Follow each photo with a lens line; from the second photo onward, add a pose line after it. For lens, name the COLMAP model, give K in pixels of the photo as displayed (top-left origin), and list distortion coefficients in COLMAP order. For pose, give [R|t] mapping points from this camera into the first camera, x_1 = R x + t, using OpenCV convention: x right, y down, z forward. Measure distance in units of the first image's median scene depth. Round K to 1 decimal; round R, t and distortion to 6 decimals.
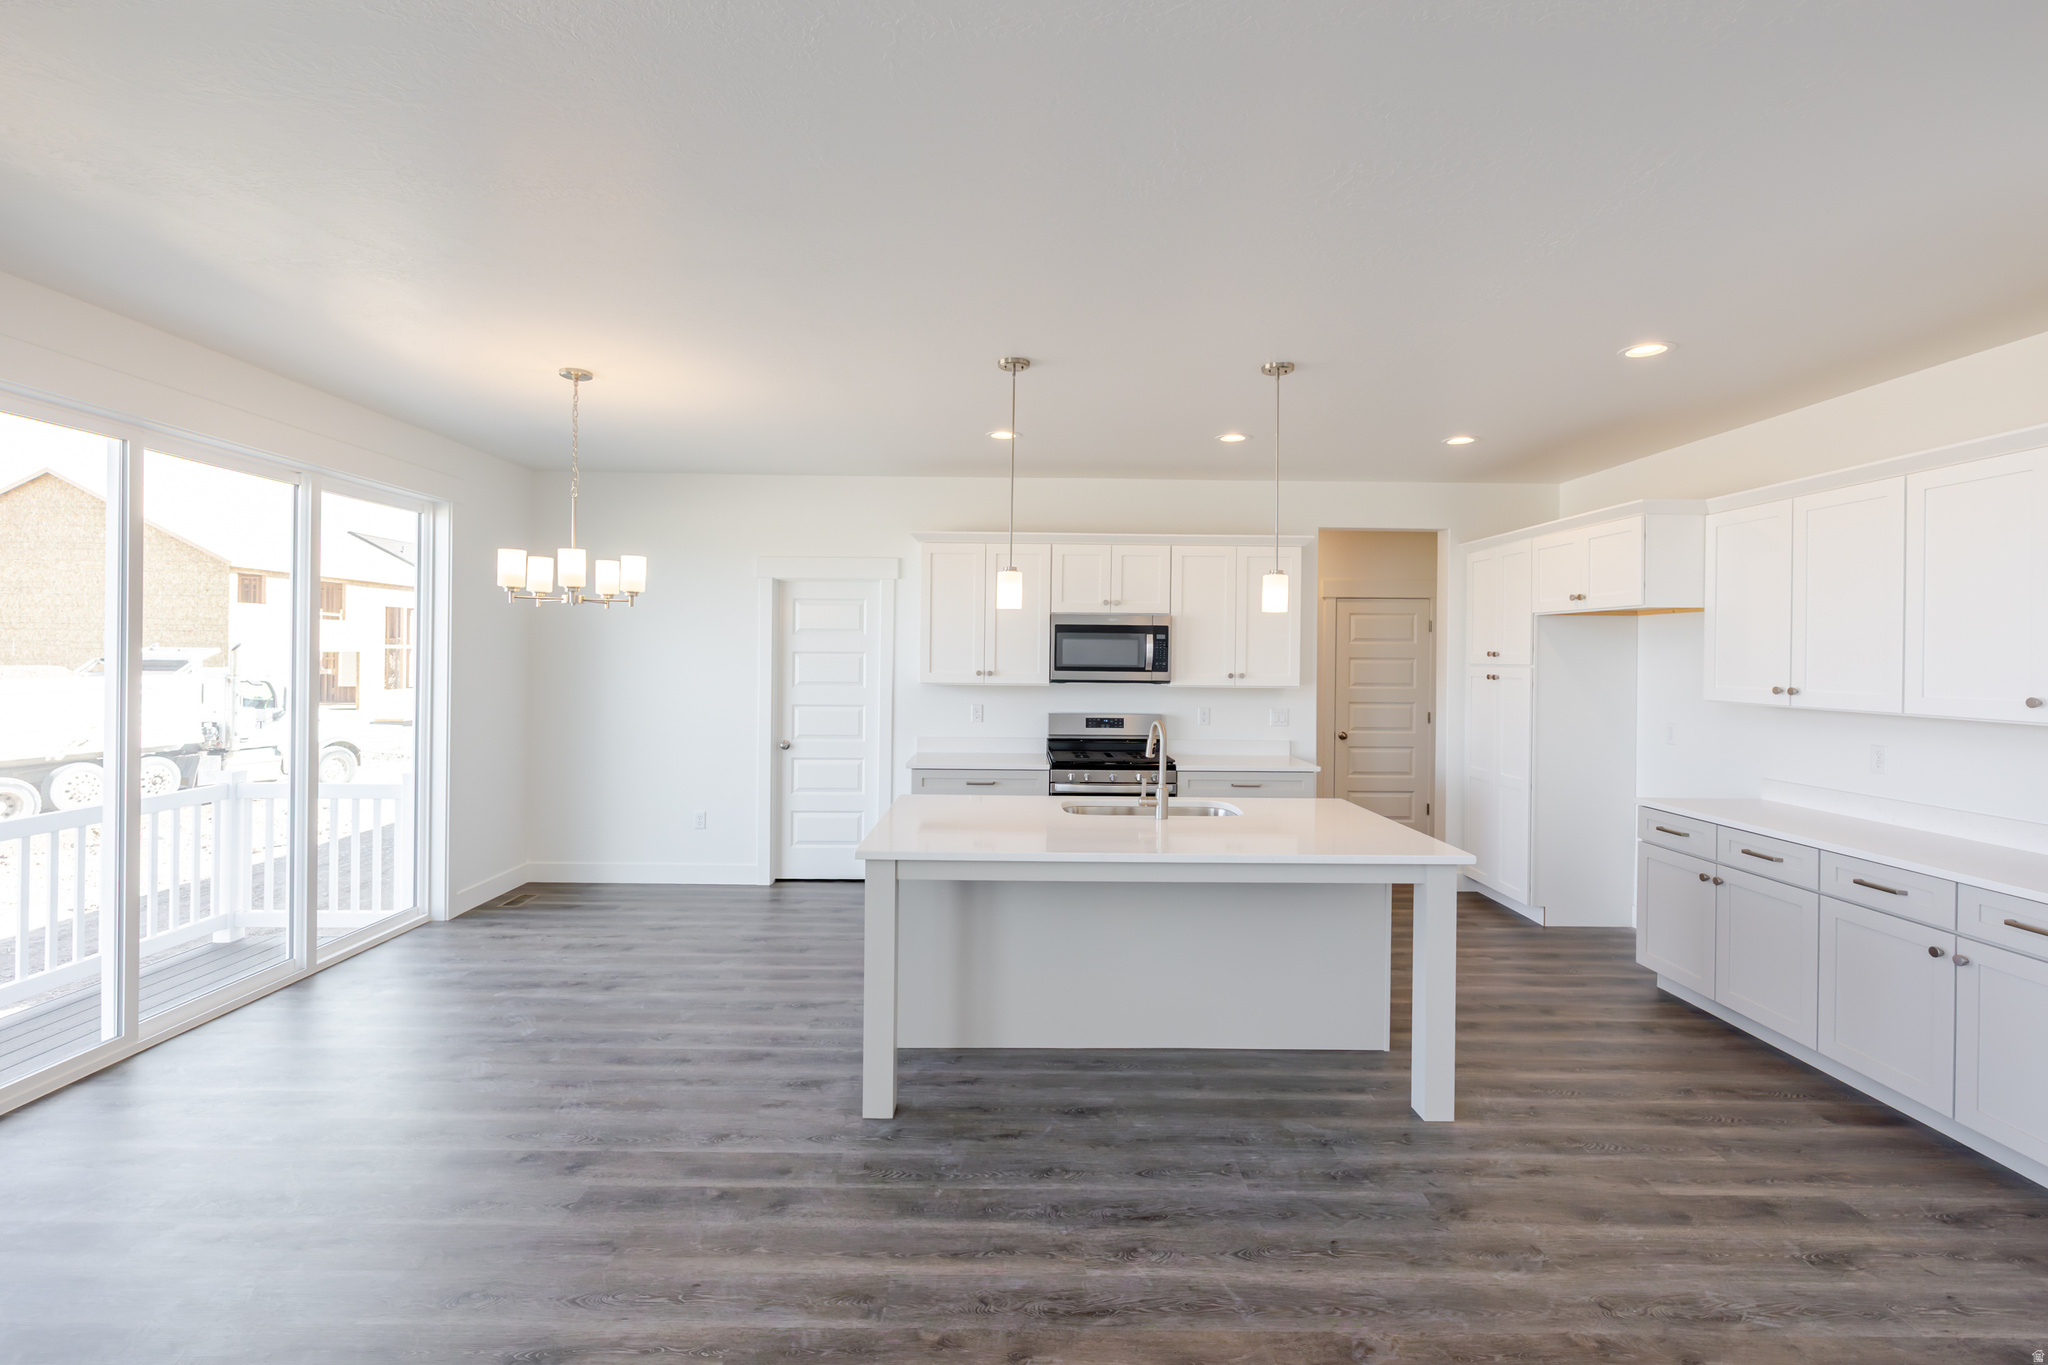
lens RADIAL K [[885.4, 0, 1029.2], [0, 885.4, 668.1], [0, 0, 1]] dist [0.002343, -0.001112]
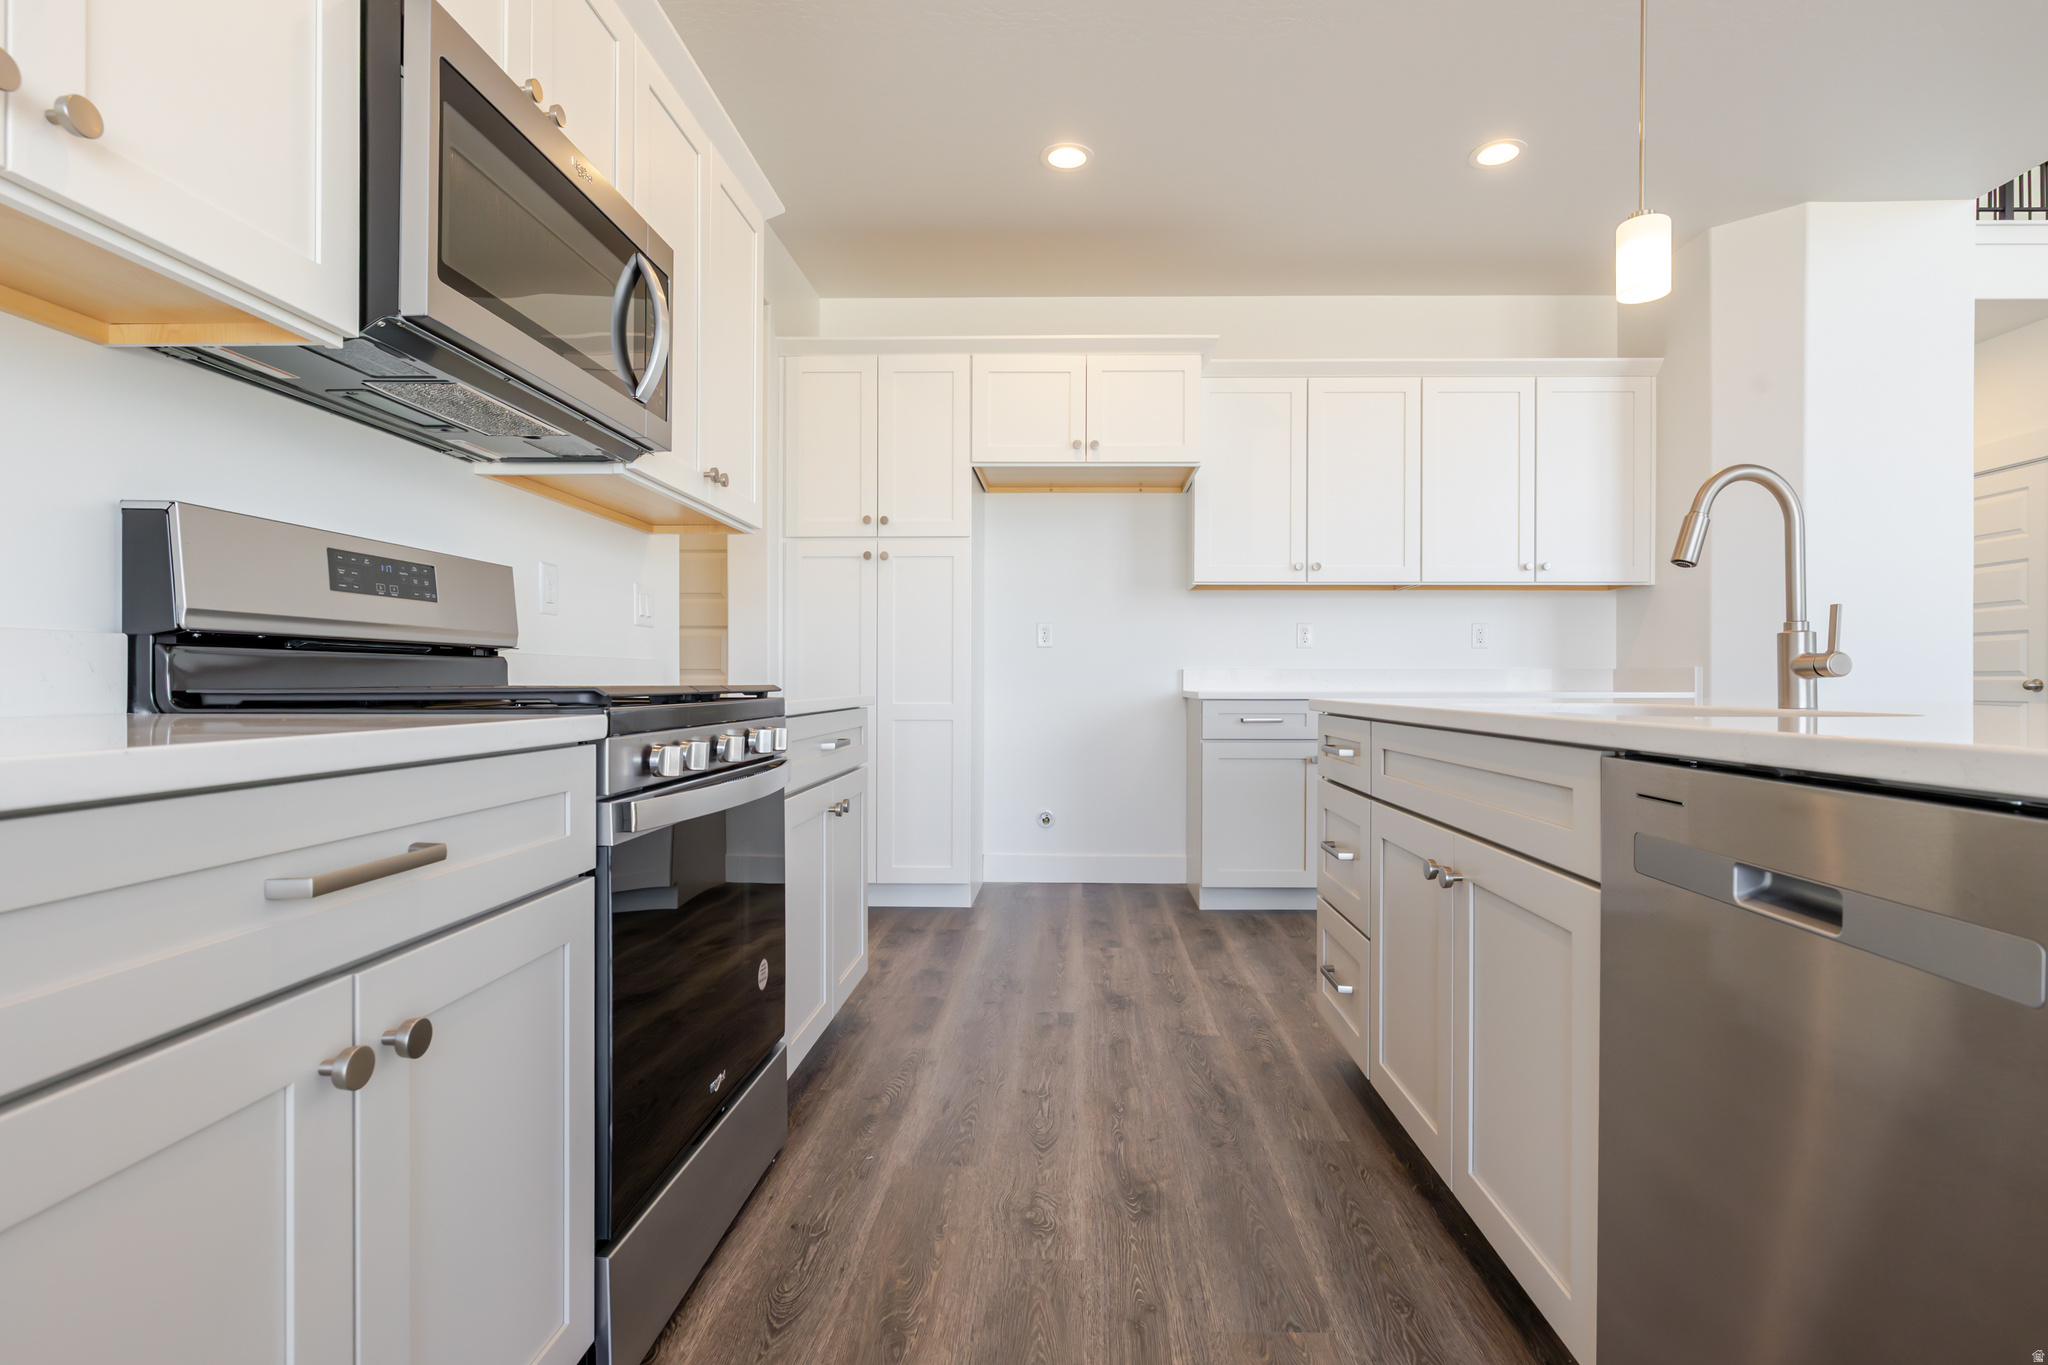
lens RADIAL K [[975.1, 0, 1072.8], [0, 975.1, 694.8], [0, 0, 1]] dist [-0.004821, -0.000192]
pose [[0.036468, -0.031598, 0.998835, -0.292069], [0.008814, 0.999471, 0.031296, 0.137468], [-0.999296, 0.007662, 0.036727, 1.233591]]
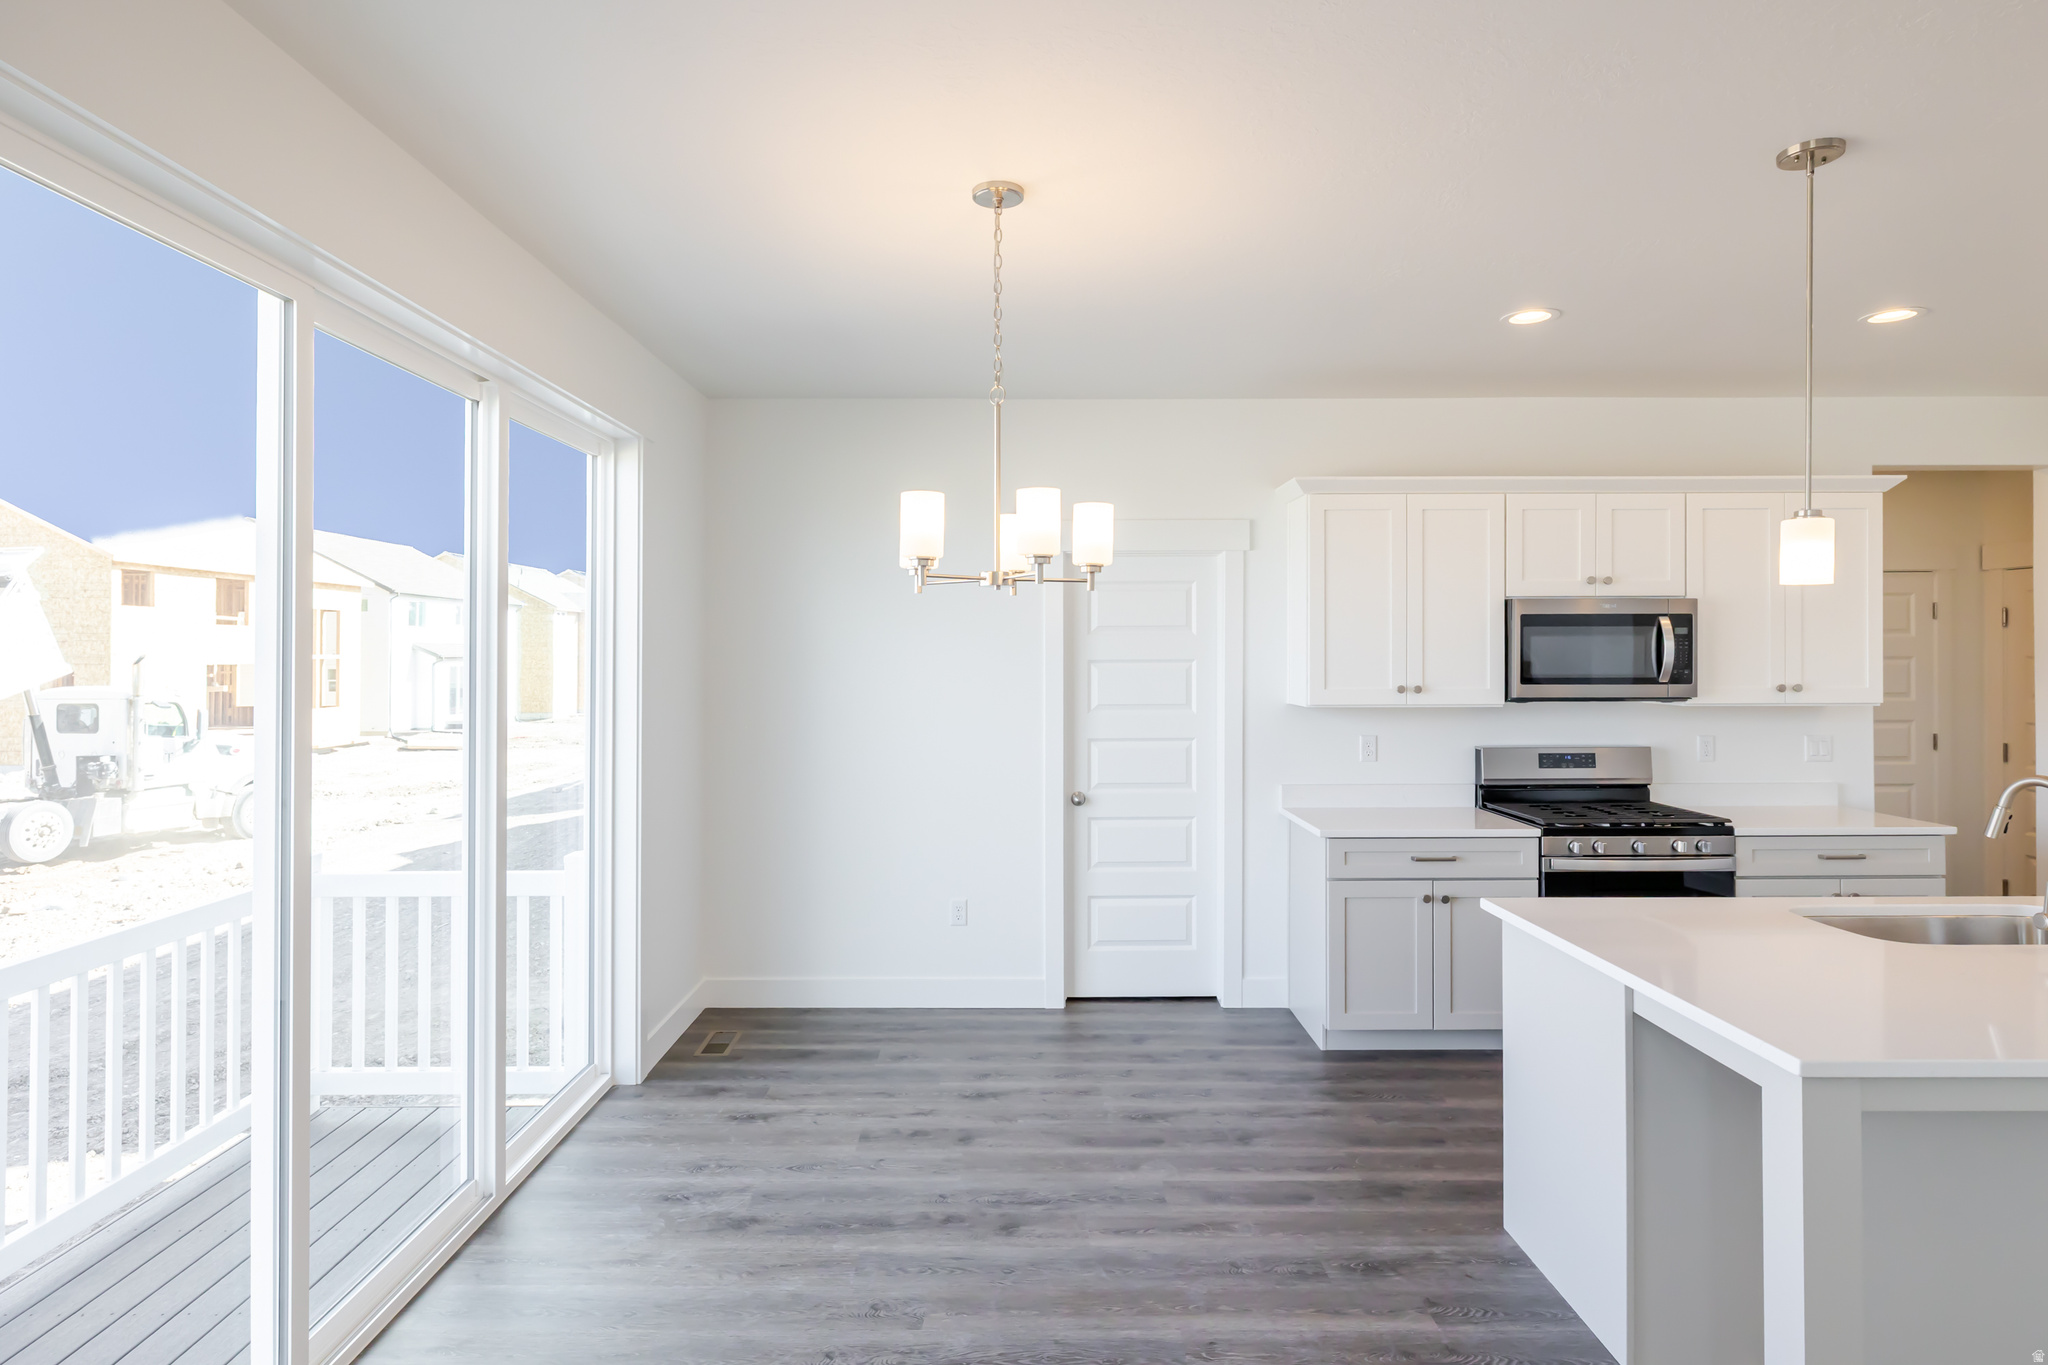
lens RADIAL K [[1065.0, 0, 1033.7], [0, 1065.0, 673.2], [0, 0, 1]] dist [-0.000082, -0.000012]
pose [[0.999879, -0.013376, -0.007890, -0.482548], [0.013384, 0.999910, 0.000938, -0.016125], [0.007877, -0.001043, 0.999968, 0.303201]]
